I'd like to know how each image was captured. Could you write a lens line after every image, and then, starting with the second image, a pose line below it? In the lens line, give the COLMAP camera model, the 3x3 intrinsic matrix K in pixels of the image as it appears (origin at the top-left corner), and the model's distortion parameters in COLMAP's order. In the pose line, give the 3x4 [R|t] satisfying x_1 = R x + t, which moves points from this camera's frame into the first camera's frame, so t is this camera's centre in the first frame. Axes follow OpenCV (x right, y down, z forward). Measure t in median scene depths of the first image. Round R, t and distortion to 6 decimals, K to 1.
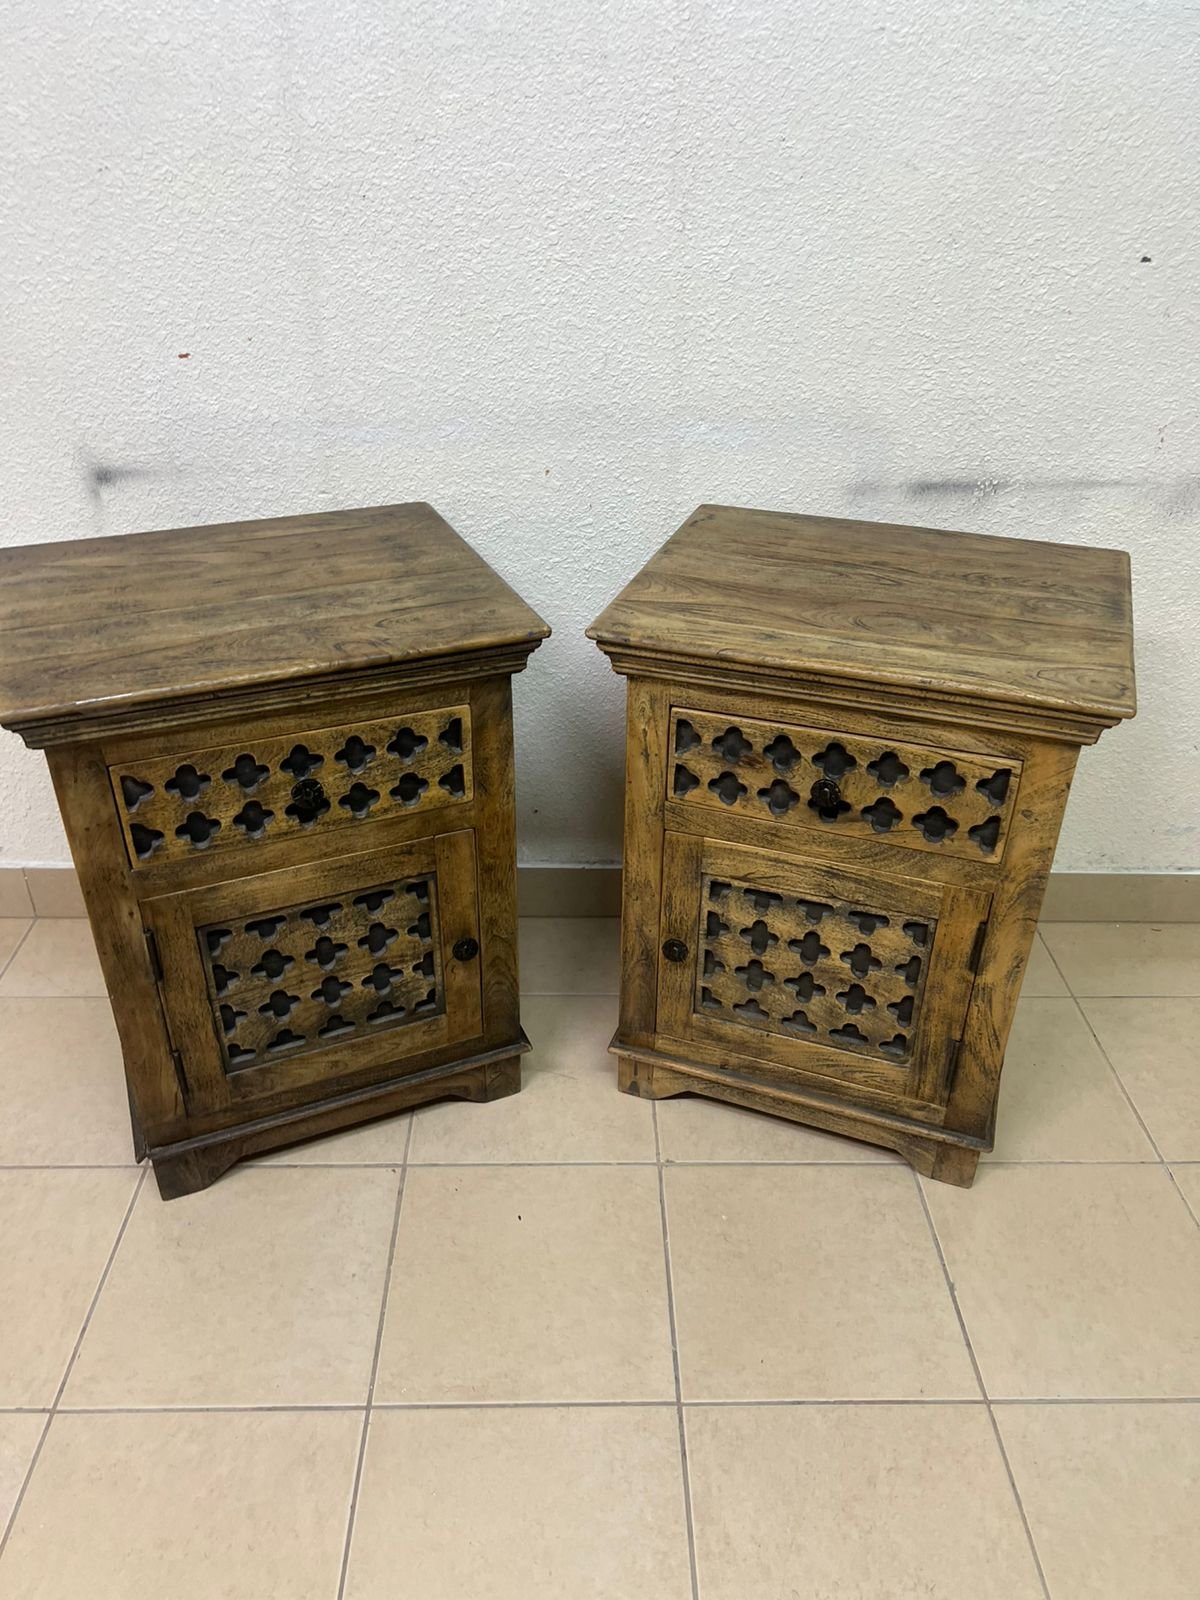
lens RADIAL K [[1211.5, 0, 598.7], [0, 1211.5, 819.4], [0, 0, 1]] dist [0.044968, -0.051440]
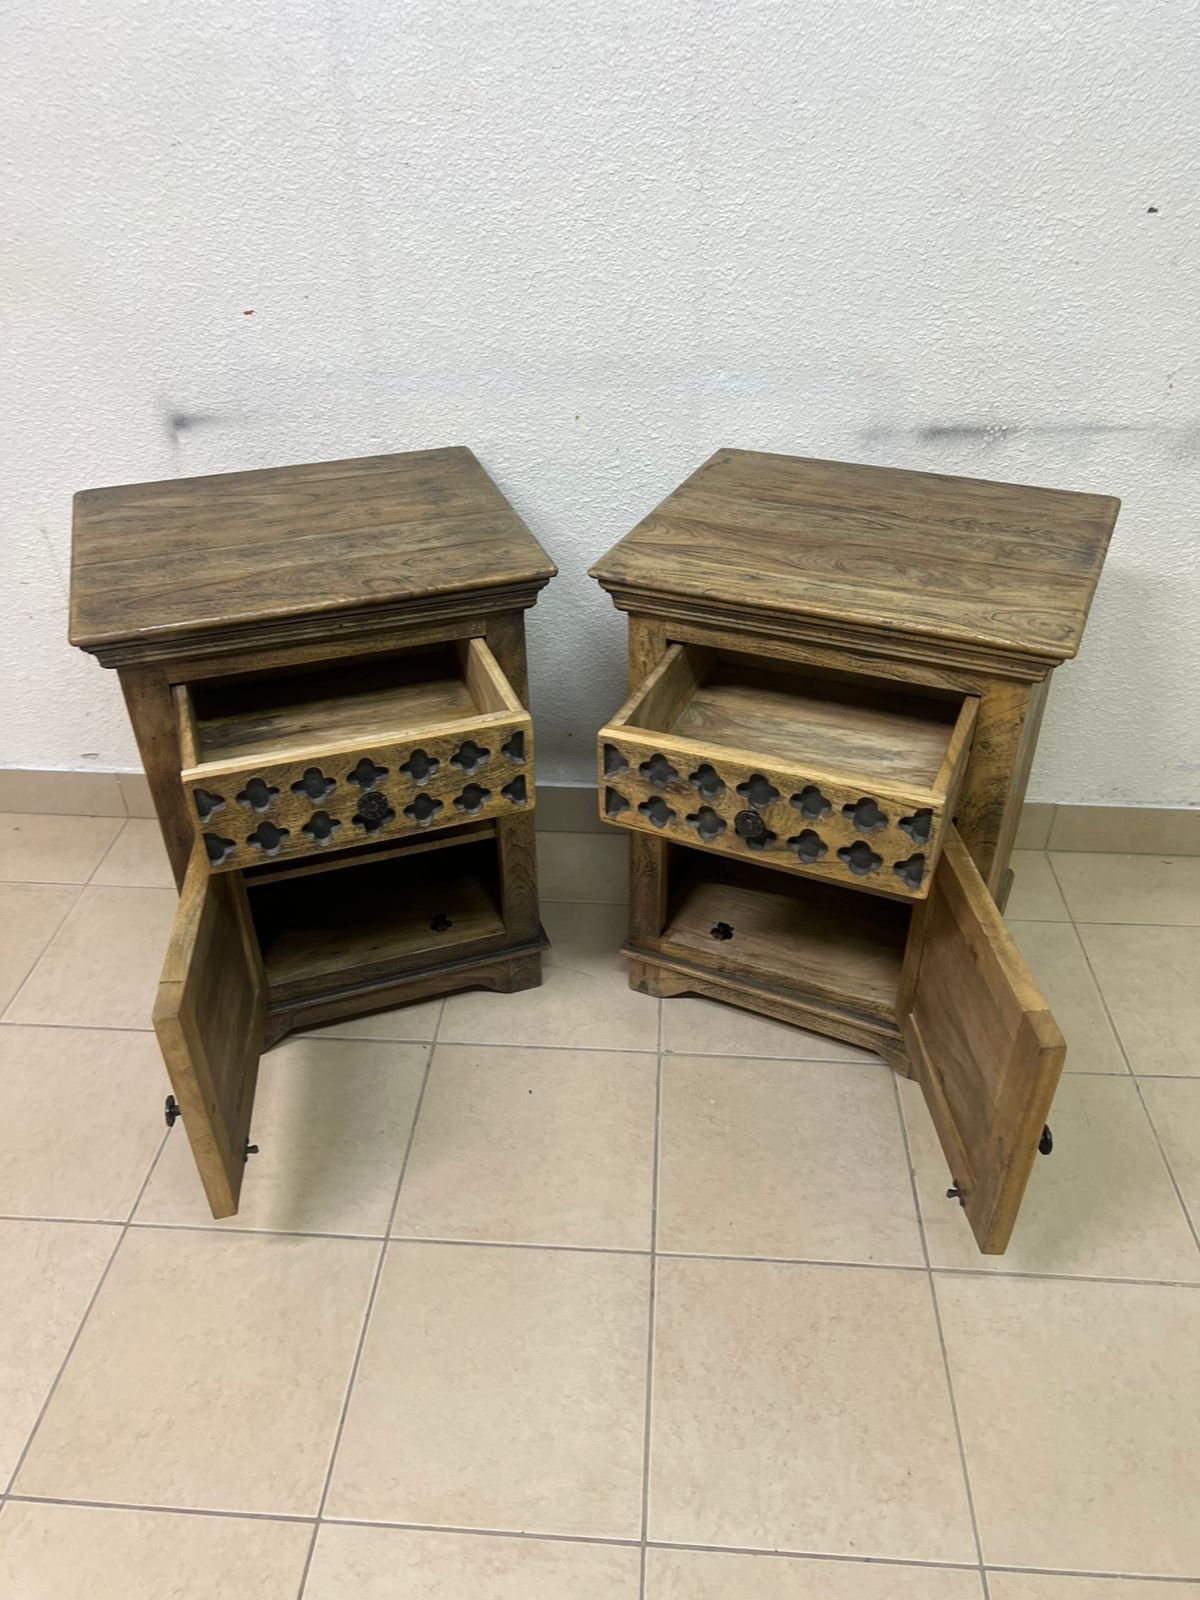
lens RADIAL K [[1211.5, 0, 587.1], [0, 1211.5, 820.6], [0, 0, 1]] dist [0.044968, -0.051440]
pose [[0.995149, 0.030550, -0.093516, 0.089198], [-0.024752, 0.997735, 0.062550, 0.003167], [0.095215, -0.059932, 0.993651, -0.105640]]
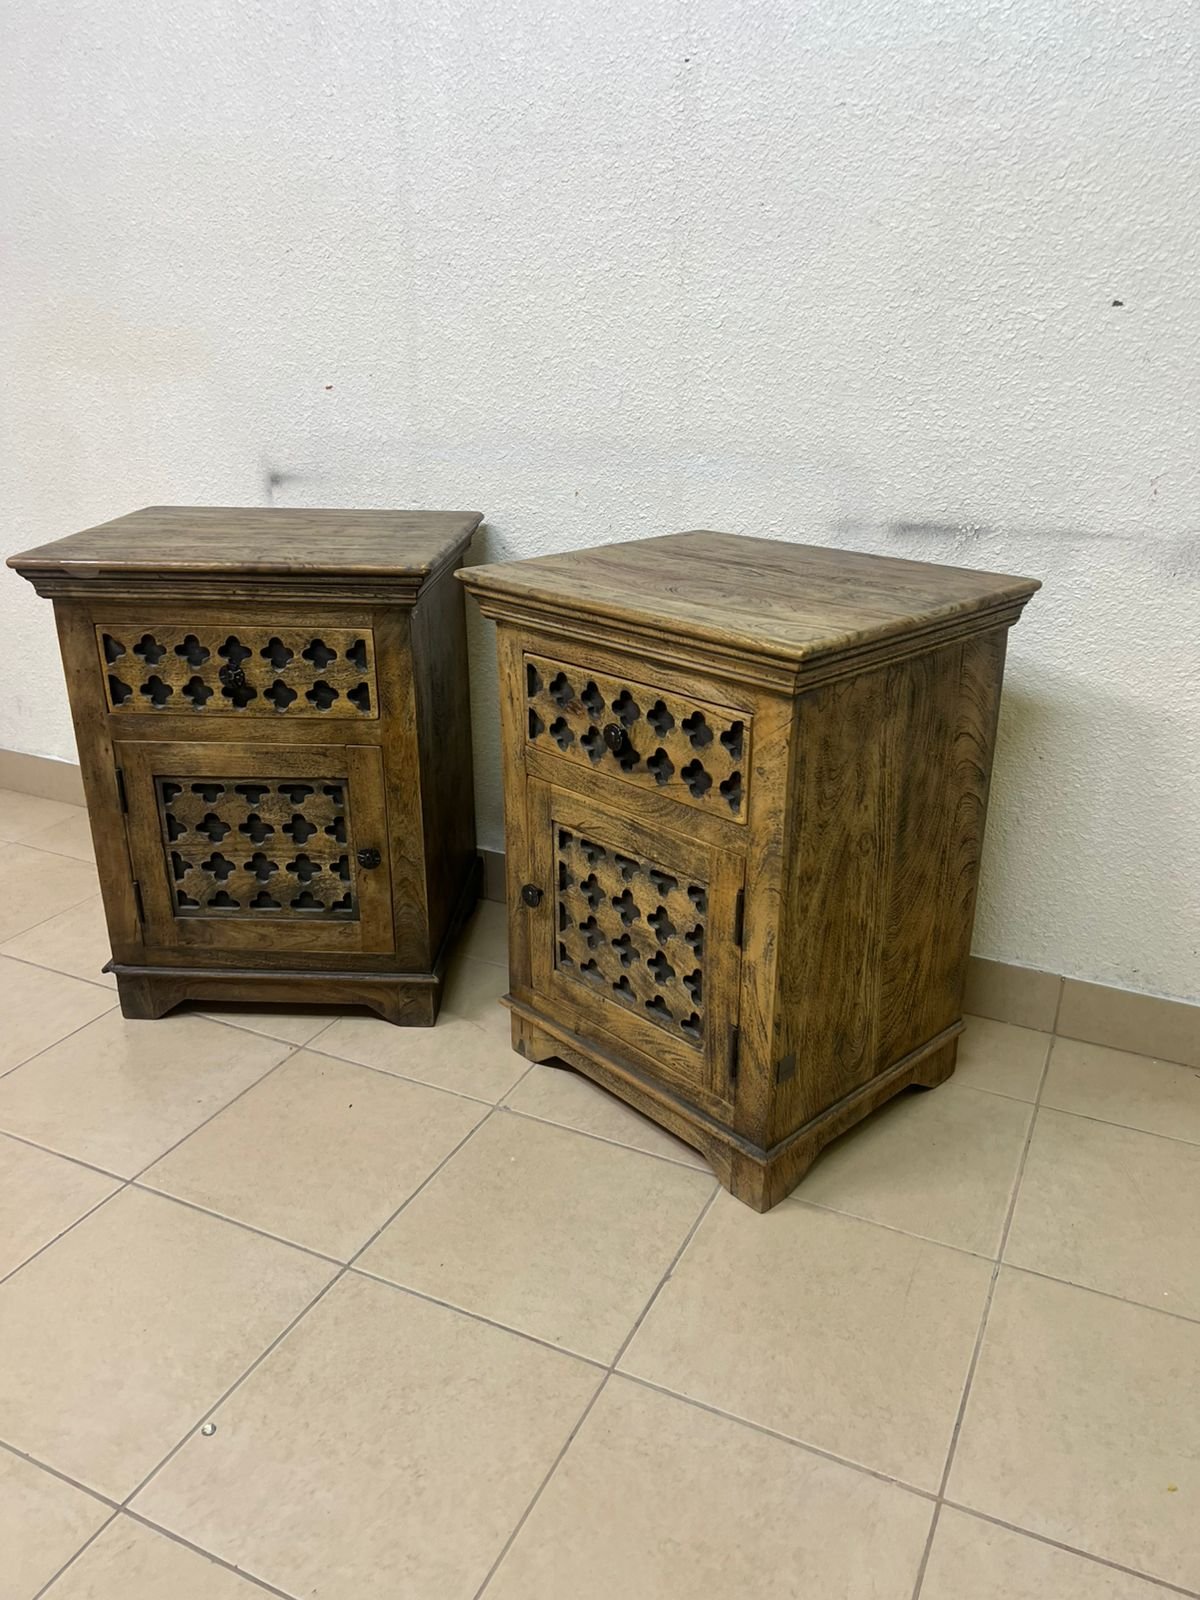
lens RADIAL K [[1211.5, 0, 601.9], [0, 1211.5, 801.1], [0, 0, 1]] dist [0.044968, -0.051440]
pose [[0.890038, 0.157039, -0.427984, 0.587566], [-0.233159, 0.963529, -0.131335, 0.159973], [0.391751, 0.216681, 0.894193, 0.048462]]
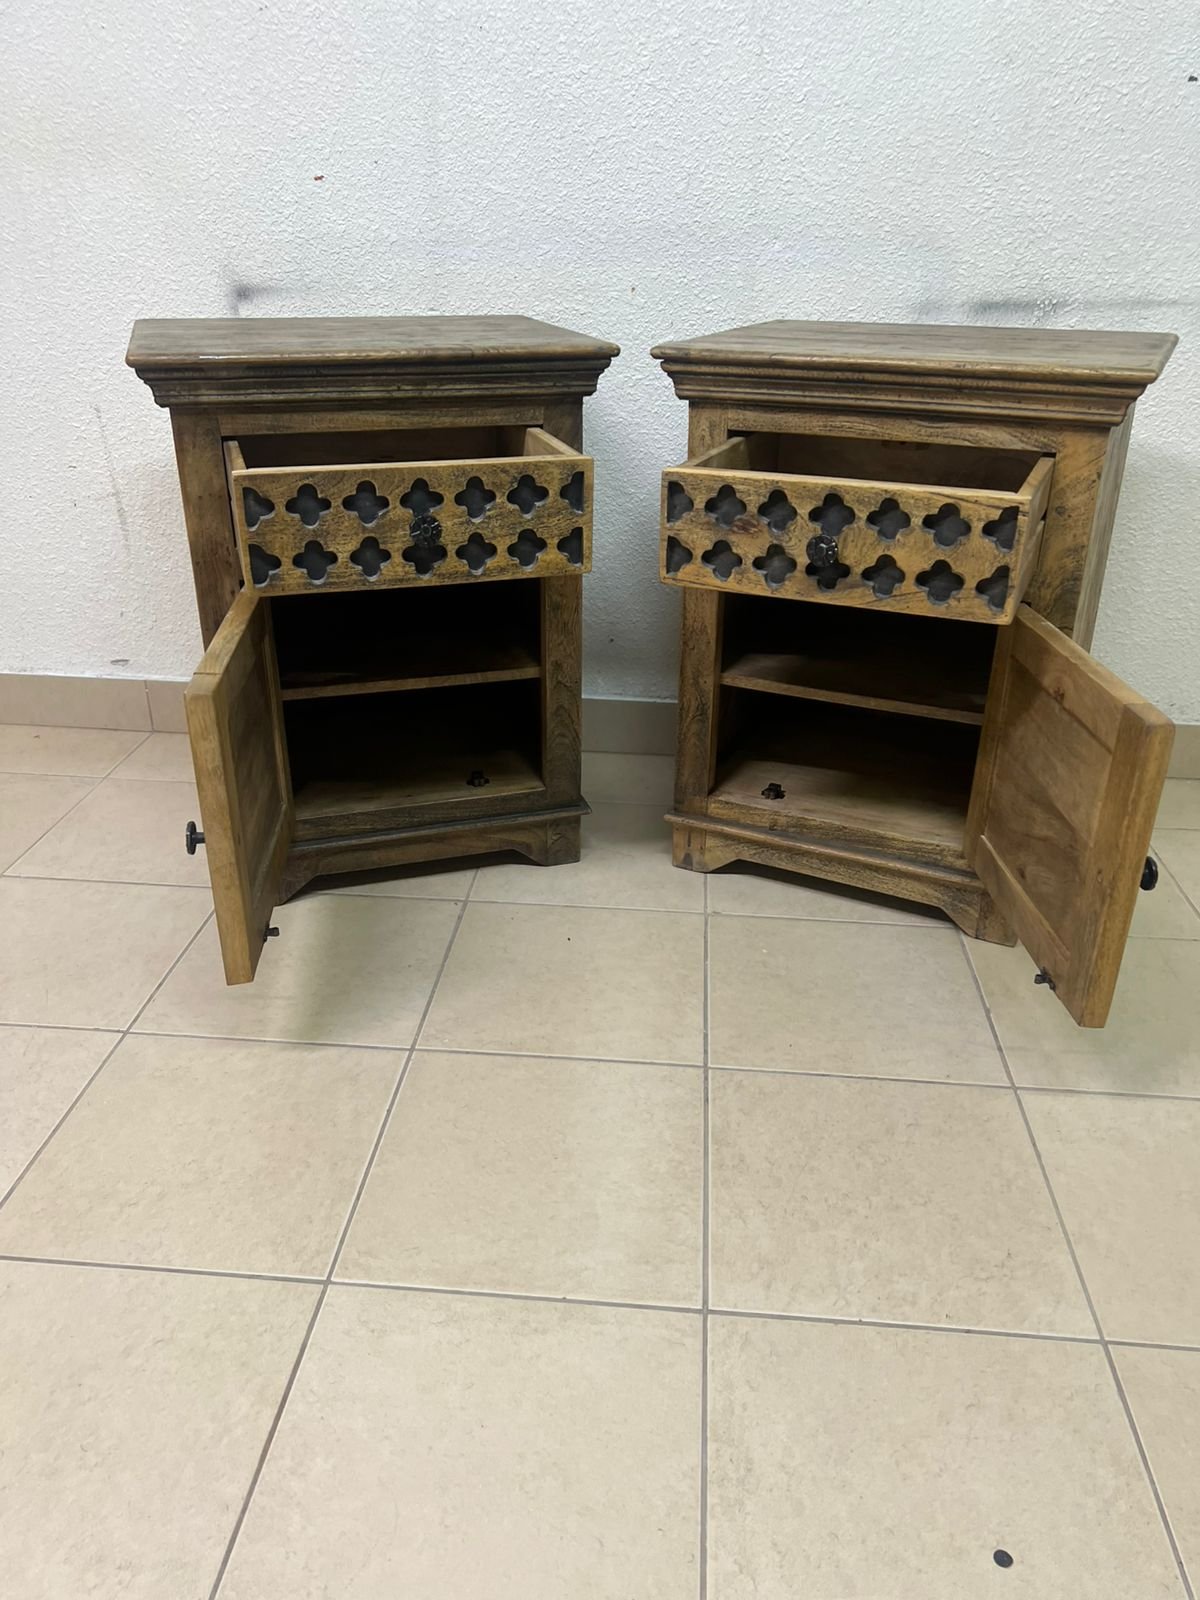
lens RADIAL K [[1211.5, 0, 593.8], [0, 1211.5, 811.6], [0, 0, 1]] dist [0.044968, -0.051440]
pose [[0.994241, 0.041391, -0.098855, 0.057696], [-0.051655, 0.993274, -0.103628, 0.337738], [0.093901, 0.108138, 0.989691, -0.046708]]
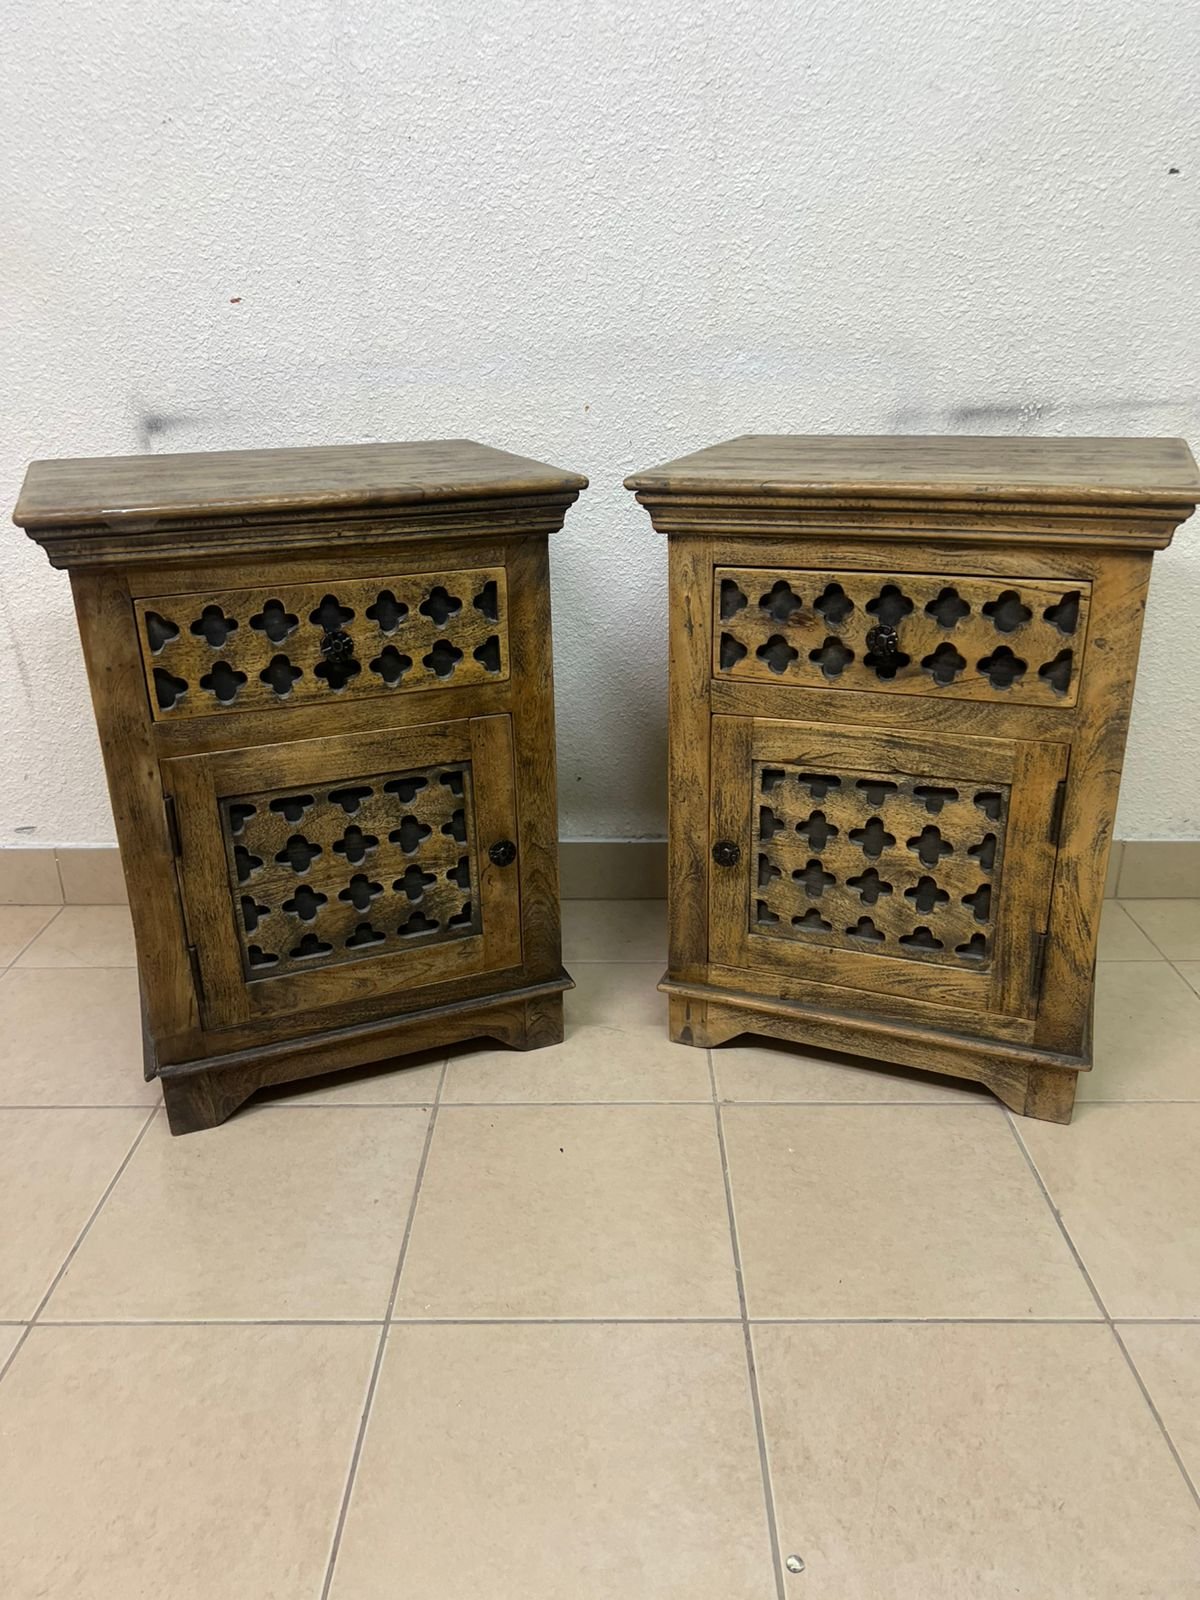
lens RADIAL K [[1211.5, 0, 595.8], [0, 1211.5, 803.6], [0, 0, 1]] dist [0.044968, -0.051440]
pose [[0.998839, -0.017496, -0.044876, 0.005244], [0.009260, 0.984069, -0.177546, 0.244705], [0.047267, 0.176924, 0.983089, 0.076407]]
